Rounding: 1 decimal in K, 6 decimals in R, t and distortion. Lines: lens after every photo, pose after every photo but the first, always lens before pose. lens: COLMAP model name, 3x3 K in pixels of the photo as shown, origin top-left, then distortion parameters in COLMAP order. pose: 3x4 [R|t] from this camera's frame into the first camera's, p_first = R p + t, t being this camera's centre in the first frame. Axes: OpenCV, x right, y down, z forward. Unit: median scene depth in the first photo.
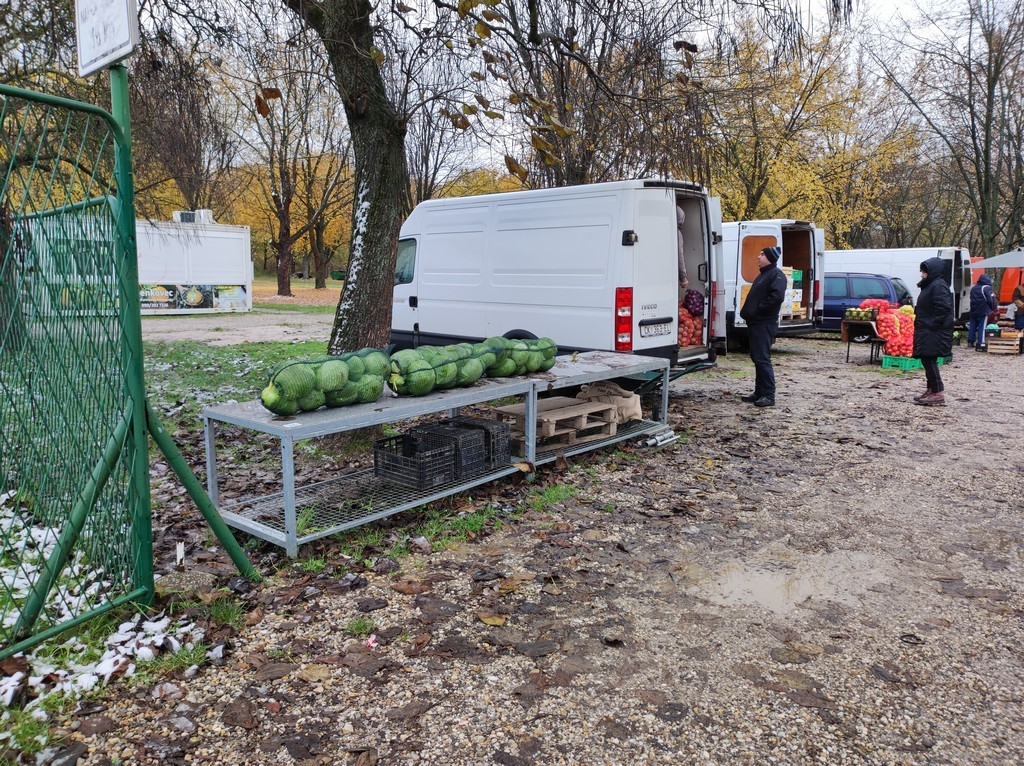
lens RADIAL K [[746.9, 0, 510.7], [0, 746.9, 381.0], [0, 0, 1]] dist [0.046799, -0.035569]
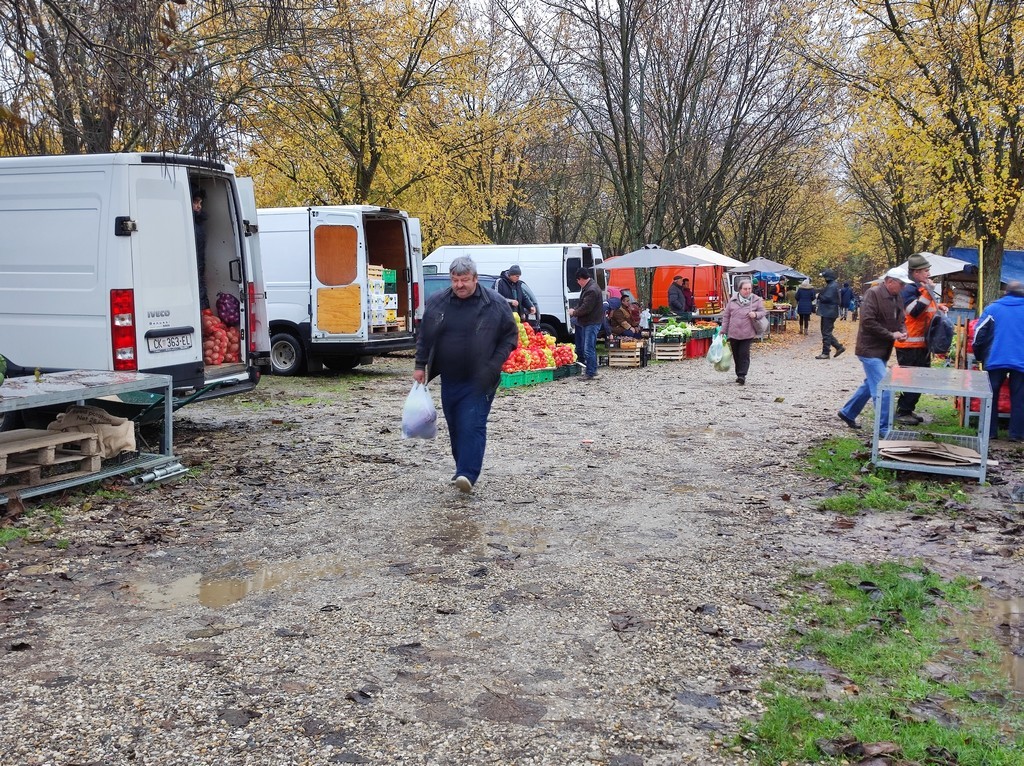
lens RADIAL K [[1101.2, 0, 510.2], [0, 1101.2, 387.5], [0, 0, 1]] dist [0.058081, -0.081295]
pose [[0.915503, -0.042471, 0.400063, 0.058010], [0.058910, 0.997845, -0.028878, 0.034515], [-0.397975, 0.050005, 0.916033, -0.214321]]
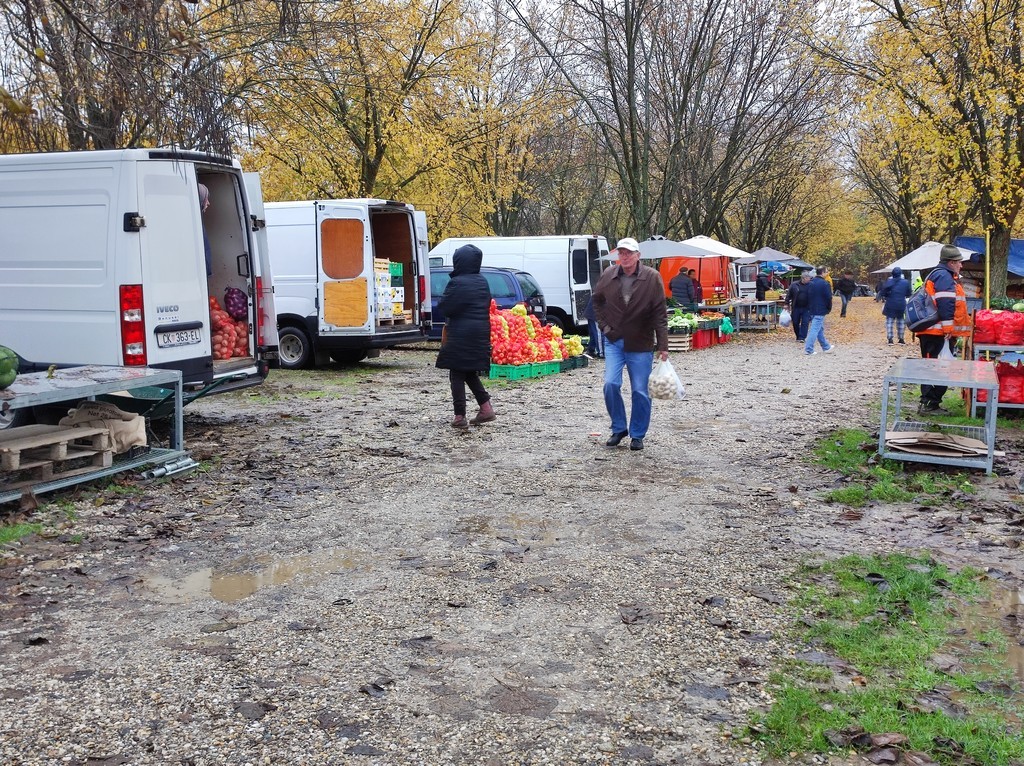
lens RADIAL K [[1101.2, 0, 510.2], [0, 1101.2, 387.5], [0, 0, 1]] dist [0.058081, -0.081295]
pose [[0.917413, -0.050019, 0.394781, 0.054542], [0.063555, 0.997752, -0.021277, 0.032347], [-0.392830, 0.044610, 0.918529, -0.218252]]
